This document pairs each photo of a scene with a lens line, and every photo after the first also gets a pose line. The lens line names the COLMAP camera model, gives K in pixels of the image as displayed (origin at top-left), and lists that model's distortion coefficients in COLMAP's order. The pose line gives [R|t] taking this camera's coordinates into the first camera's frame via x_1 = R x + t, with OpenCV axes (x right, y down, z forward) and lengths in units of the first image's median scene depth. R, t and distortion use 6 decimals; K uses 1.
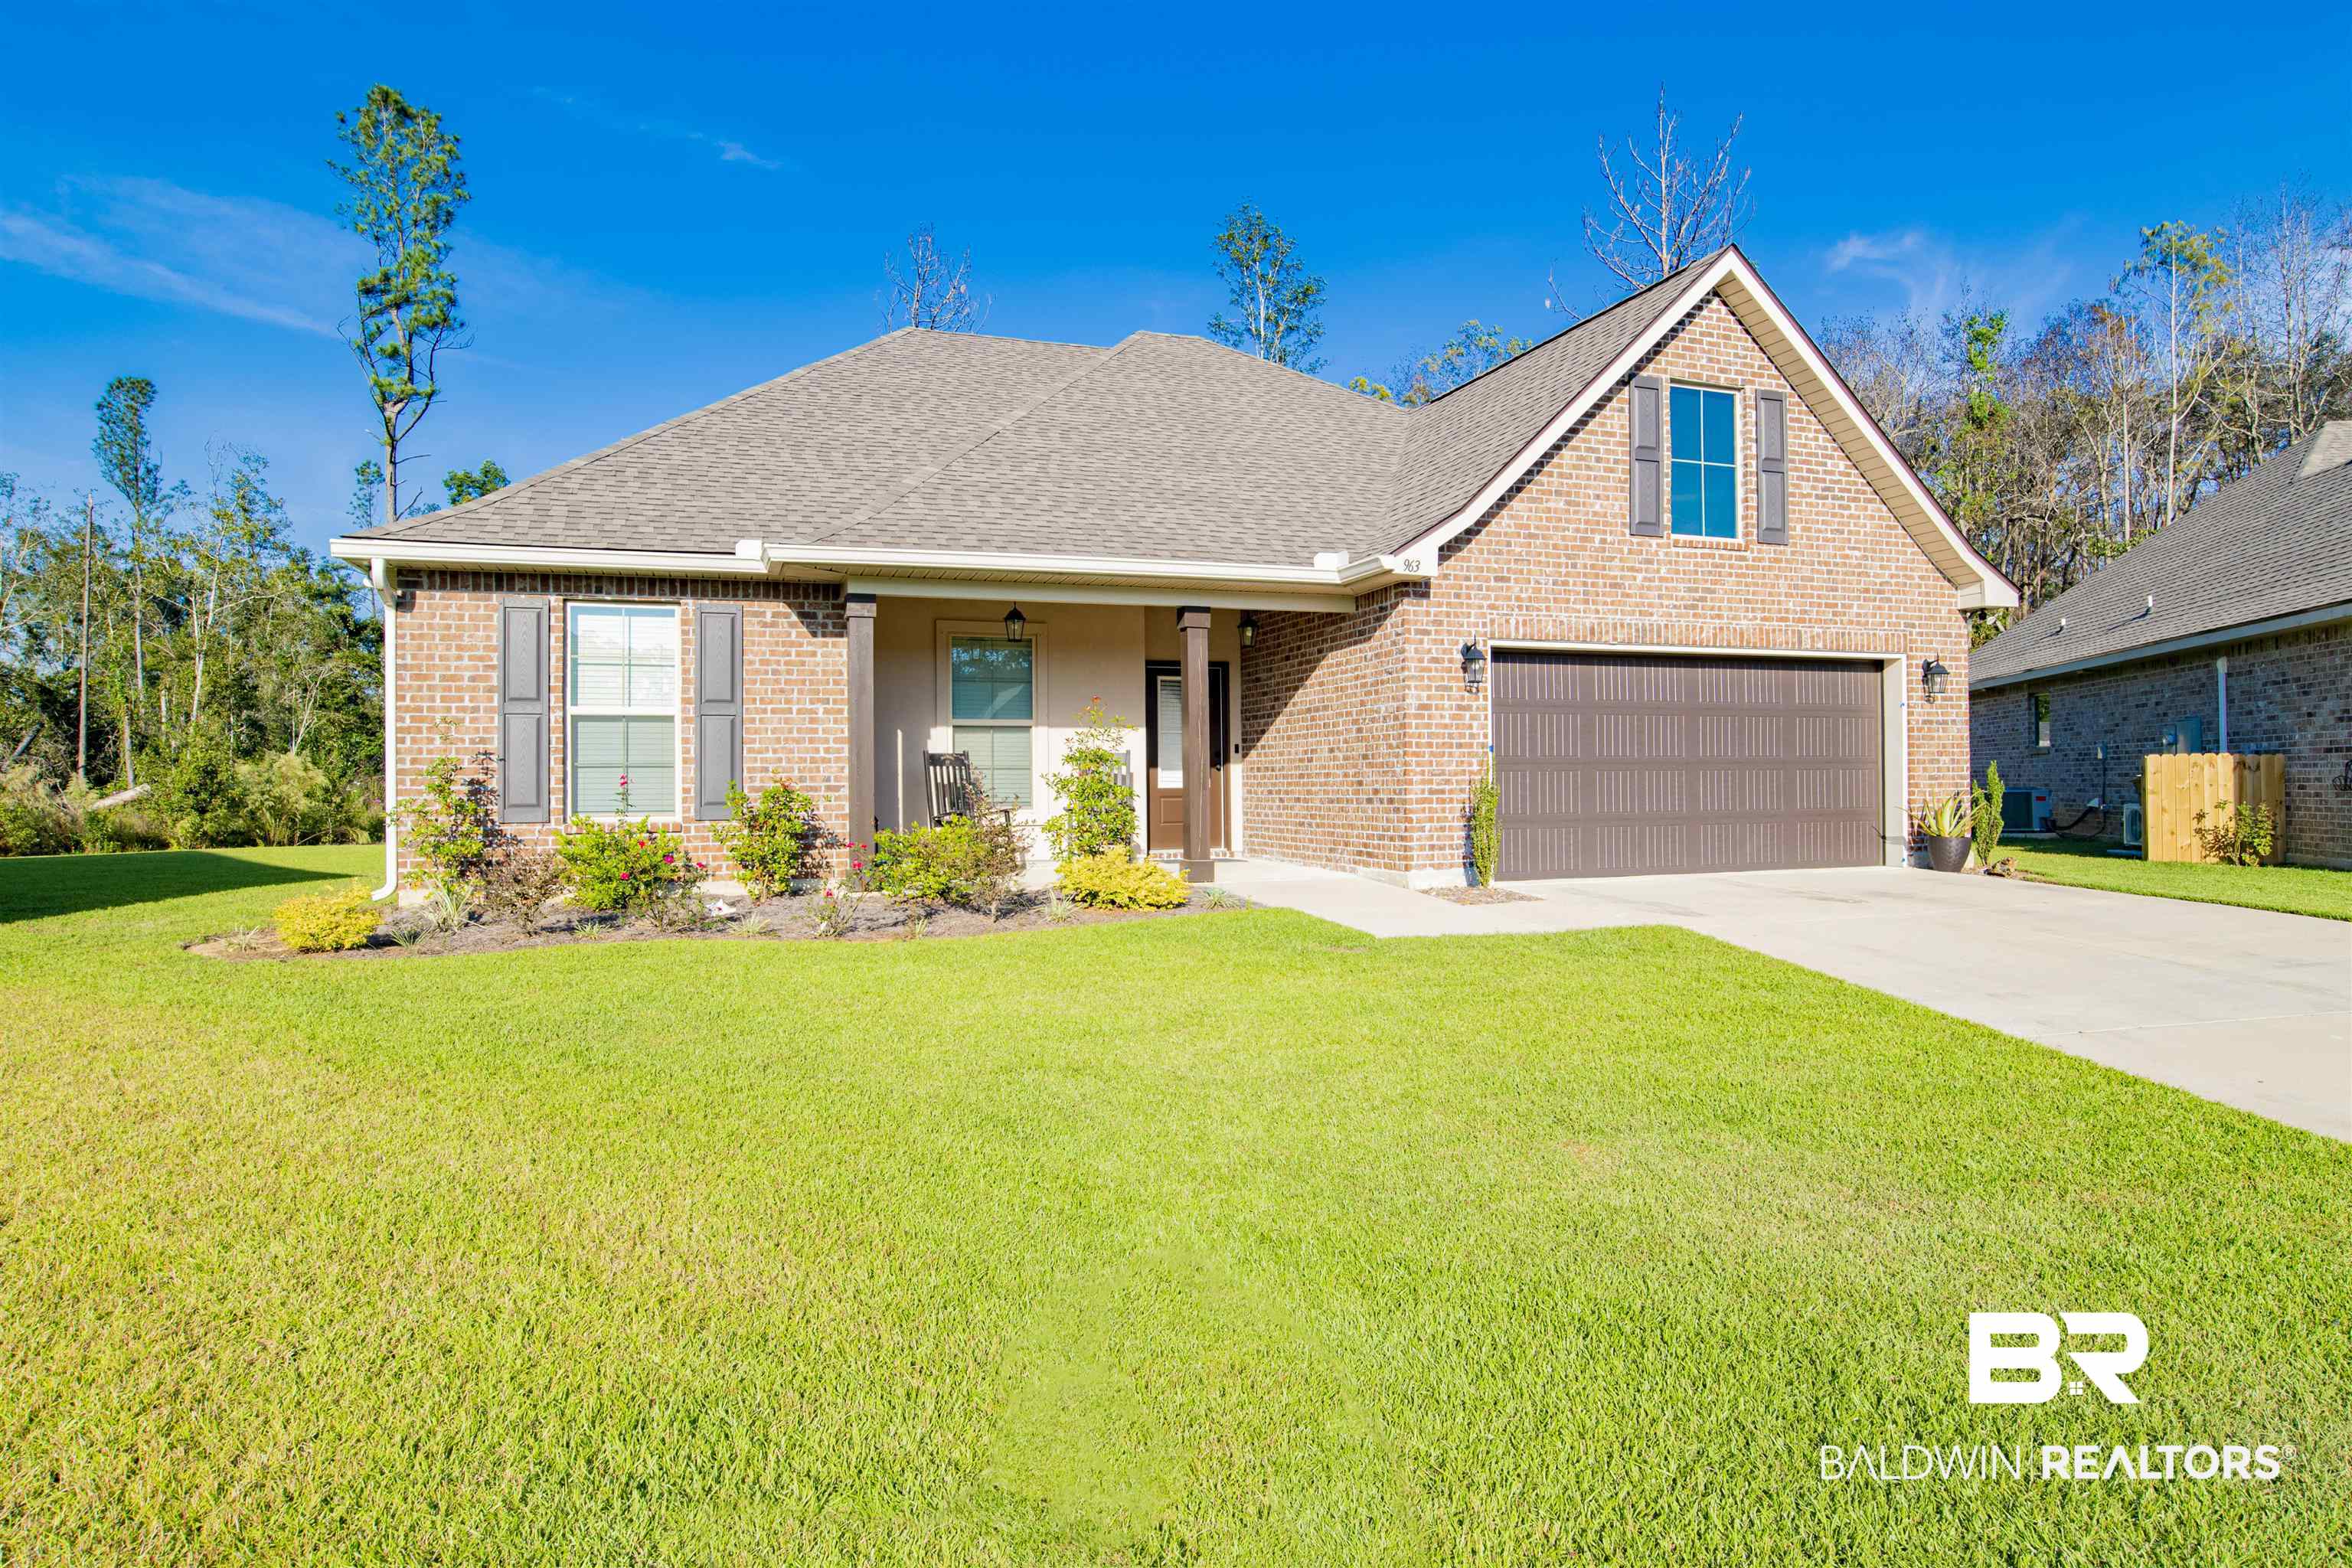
lens RADIAL K [[1404.9, 0, 1192.5], [0, 1404.9, 780.4], [0, 0, 1]] dist [-0.032518, 0.009830]
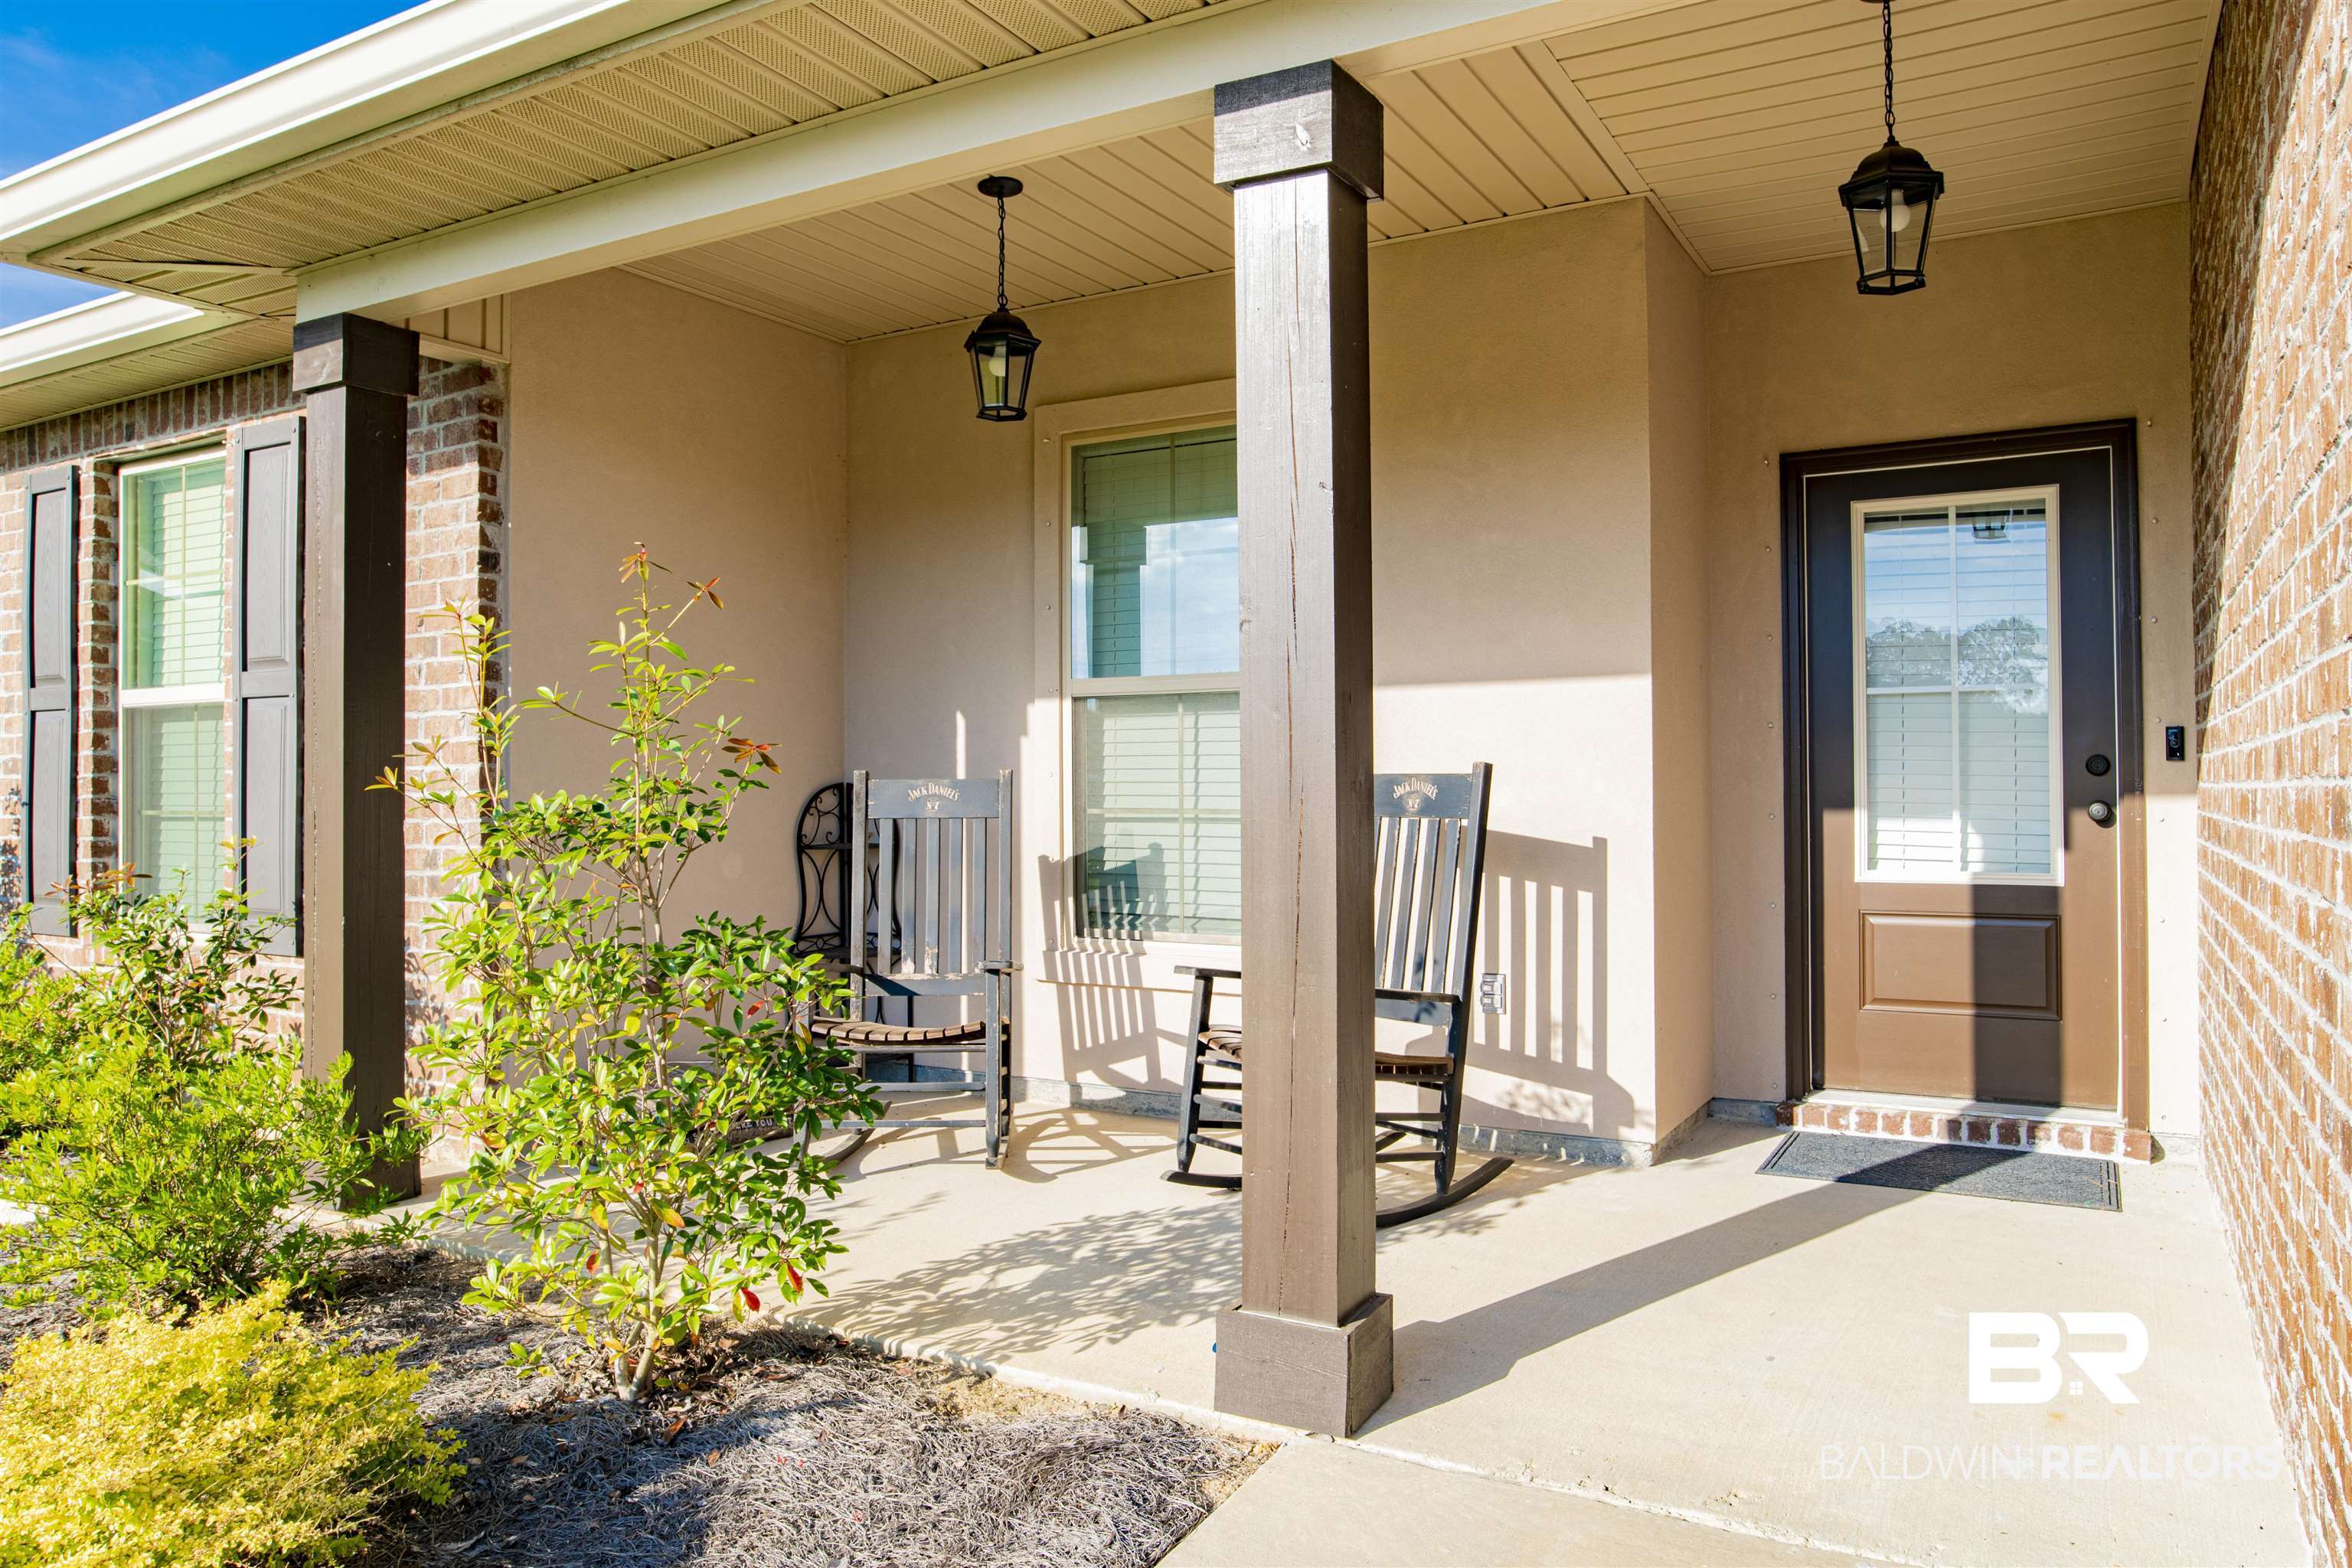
lens RADIAL K [[1673.6, 0, 1191.3], [0, 1673.6, 766.3], [0, 0, 1]] dist [-0.005240, -0.005590]
pose [[0.657445, -0.005377, -0.753483, 0.175258], [0.004866, 0.999984, -0.002890, -0.021564], [0.753486, -0.001766, 0.657461, 0.795382]]
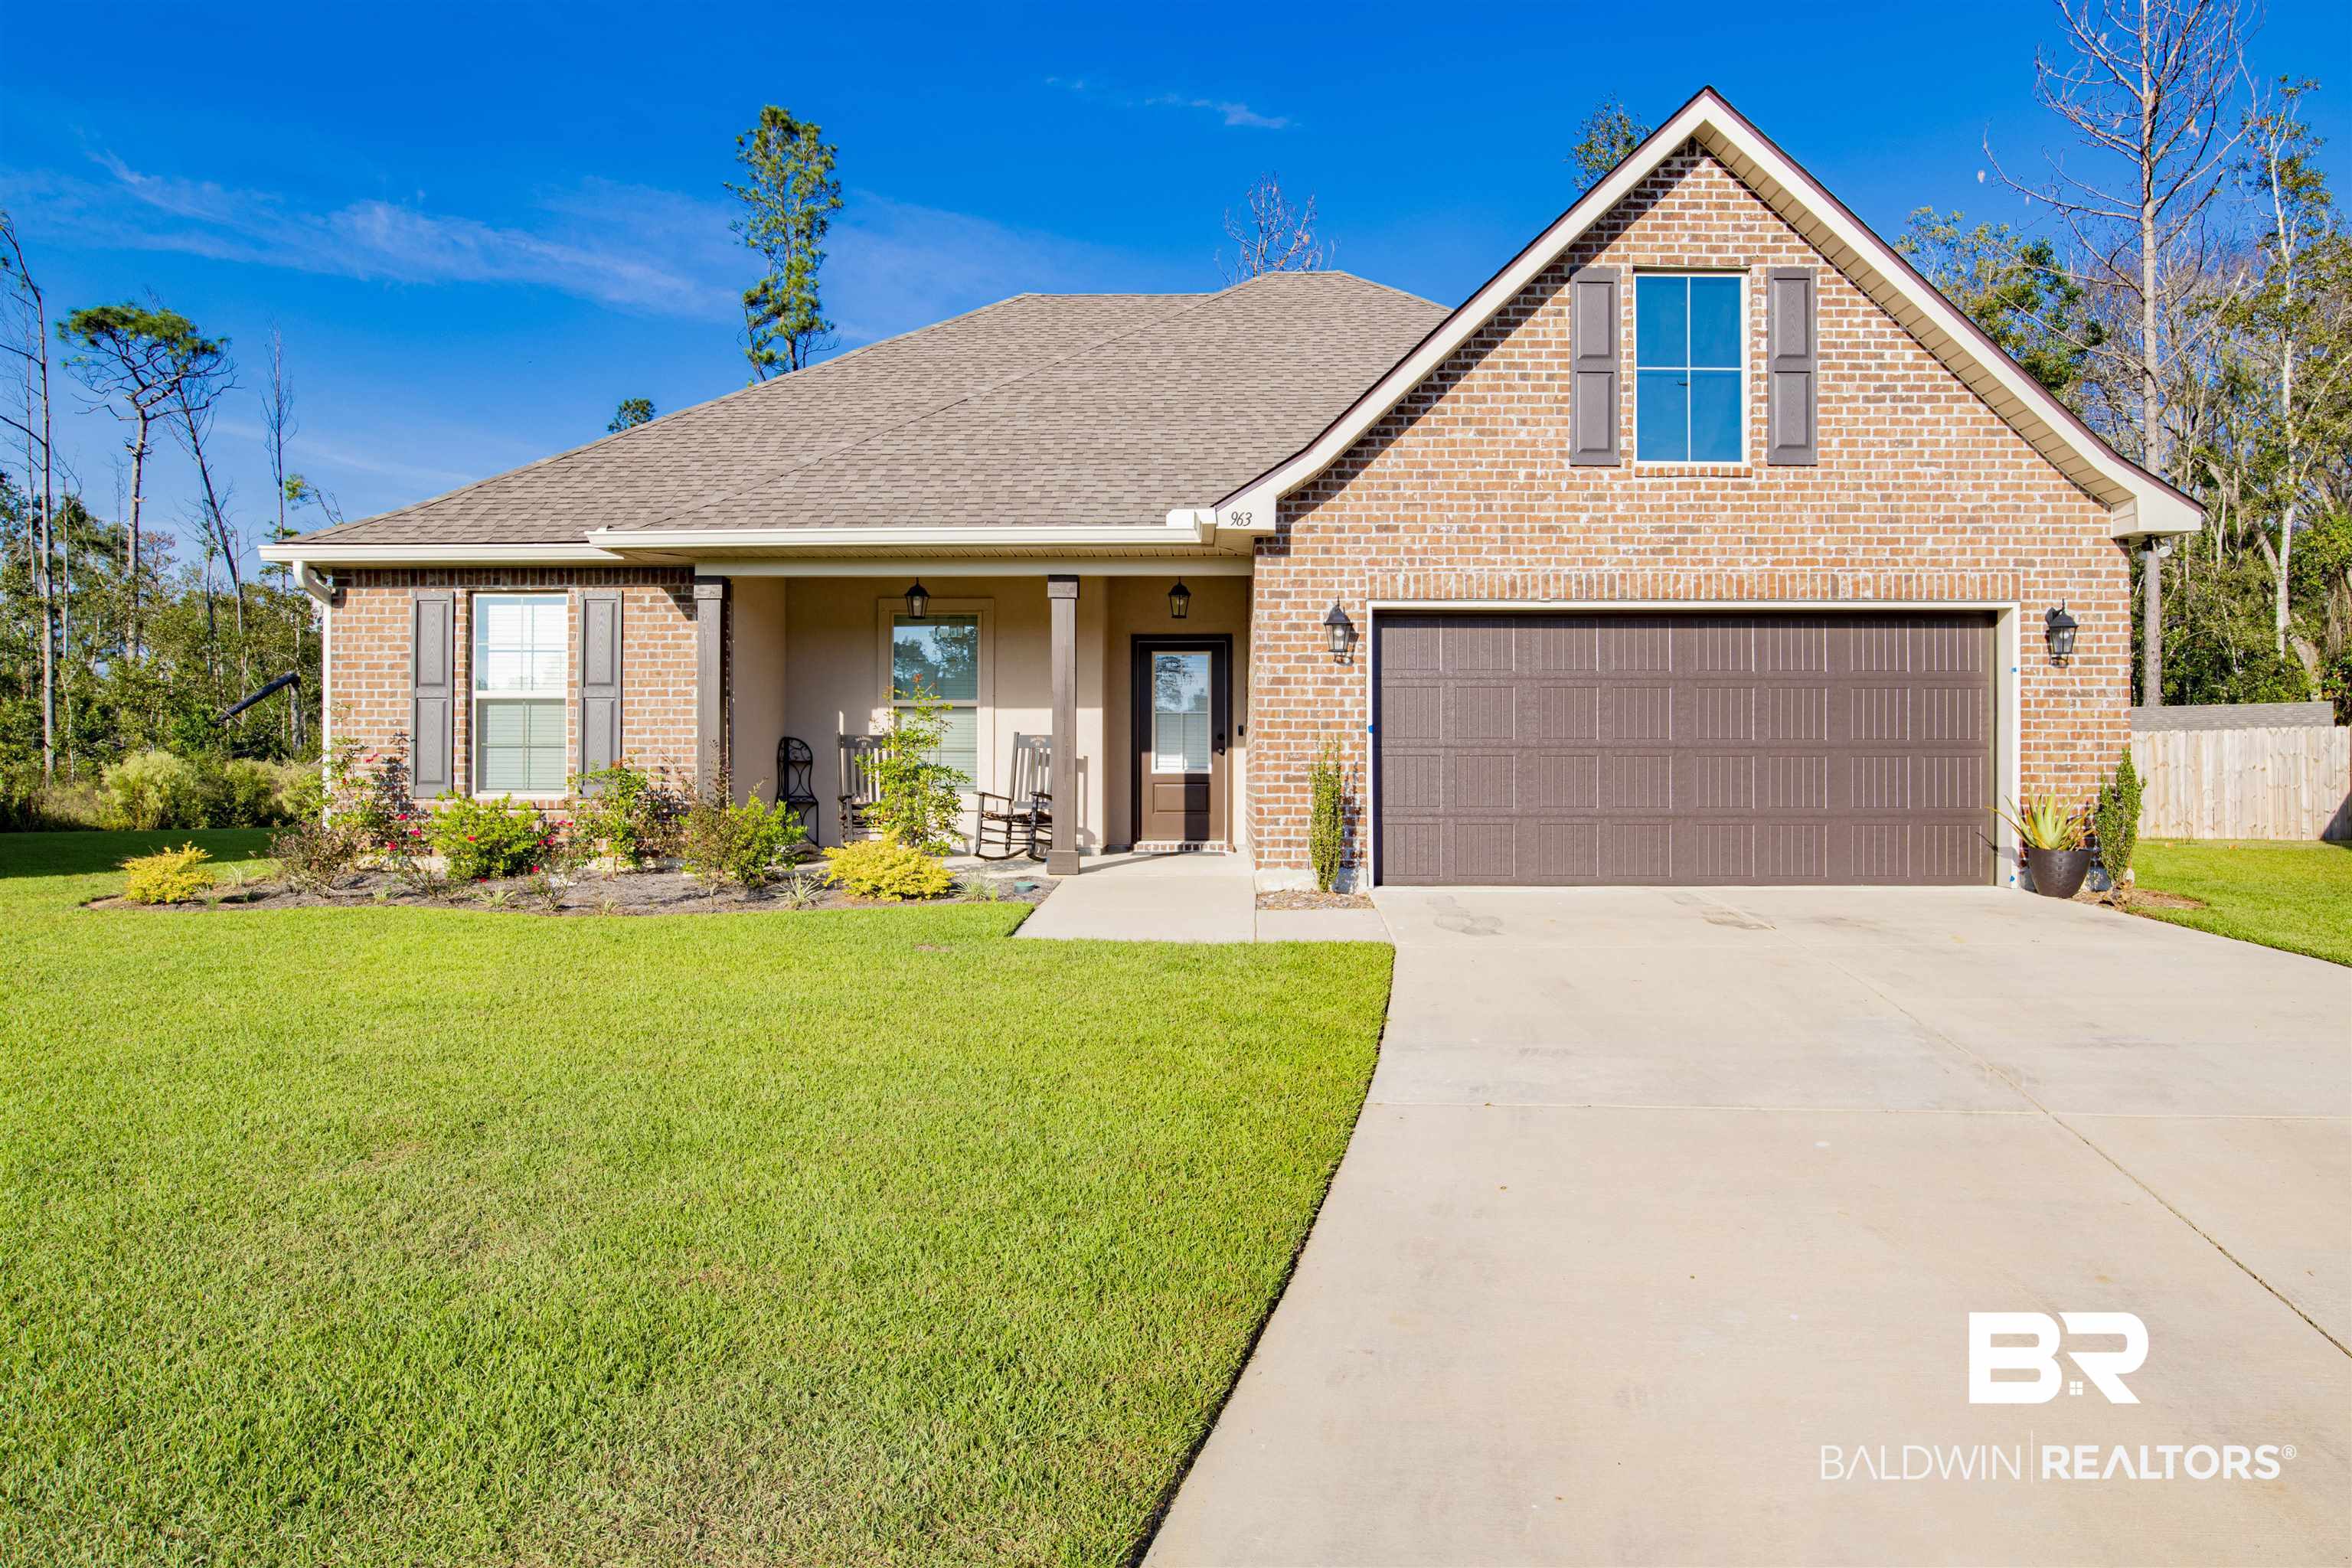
lens RADIAL K [[1526.1, 0, 1183.5], [0, 1526.1, 783.3], [0, 0, 1]] dist [-0.025693, 0.002267]
pose [[0.932267, 0.011465, -0.361590, 0.423792], [-0.008300, 0.999912, 0.010305, 0.001500], [0.361677, -0.006606, 0.932280, 0.093538]]
